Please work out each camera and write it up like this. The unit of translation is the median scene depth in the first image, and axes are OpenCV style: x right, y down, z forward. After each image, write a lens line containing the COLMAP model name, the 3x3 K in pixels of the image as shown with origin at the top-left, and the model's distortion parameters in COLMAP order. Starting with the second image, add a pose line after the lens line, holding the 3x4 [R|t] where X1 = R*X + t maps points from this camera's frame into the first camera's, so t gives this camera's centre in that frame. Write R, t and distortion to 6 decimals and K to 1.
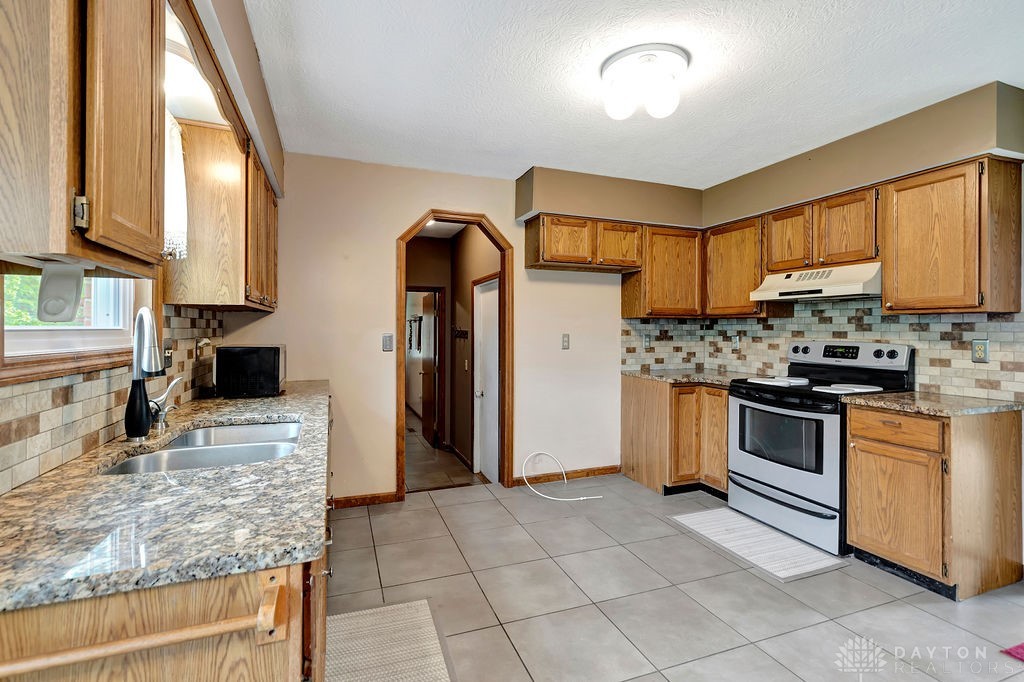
lens RADIAL K [[461.0, 0, 498.0], [0, 461.0, 325.7], [0, 0, 1]] dist [0.010259, -0.000580]
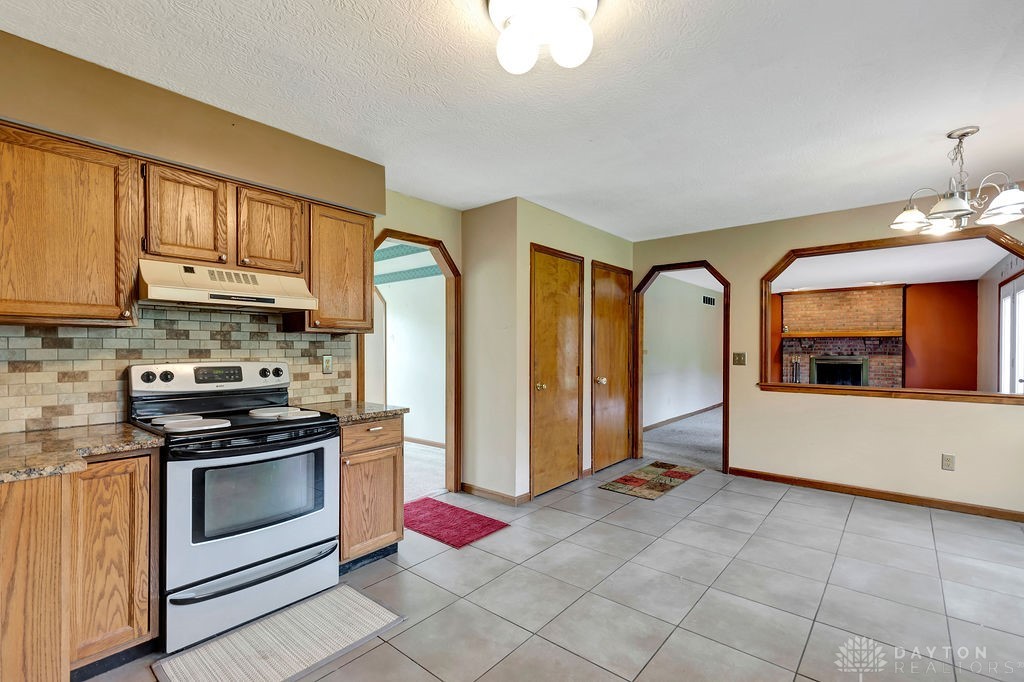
lens RADIAL K [[461.0, 0, 512.2], [0, 461.0, 350.5], [0, 0, 1]] dist [0.010259, -0.000580]
pose [[-0.502195, -0.006210, 0.864732, -0.211041], [-0.006732, 0.999972, 0.003271, 0.008041], [-0.864728, -0.004179, -0.502222, 0.929087]]
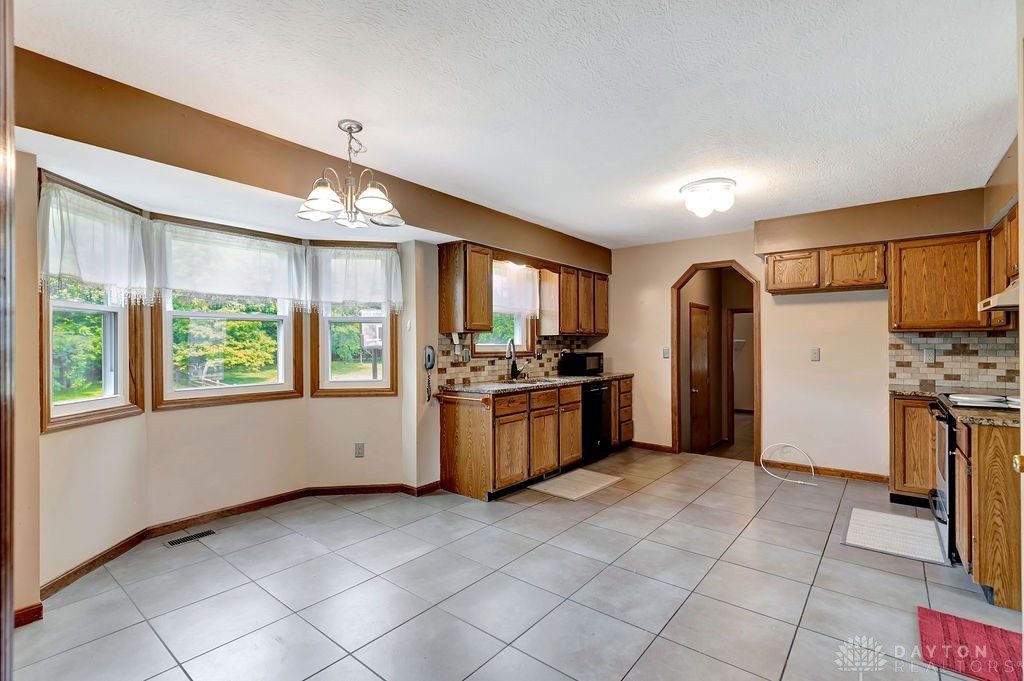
lens RADIAL K [[461.0, 0, 509.6], [0, 461.0, 344.9], [0, 0, 1]] dist [0.010259, -0.000580]
pose [[0.514420, -0.005370, -0.857522, 0.895179], [0.010552, 0.999944, 0.000068, 0.002607], [0.857474, -0.009083, 0.514448, -0.305466]]
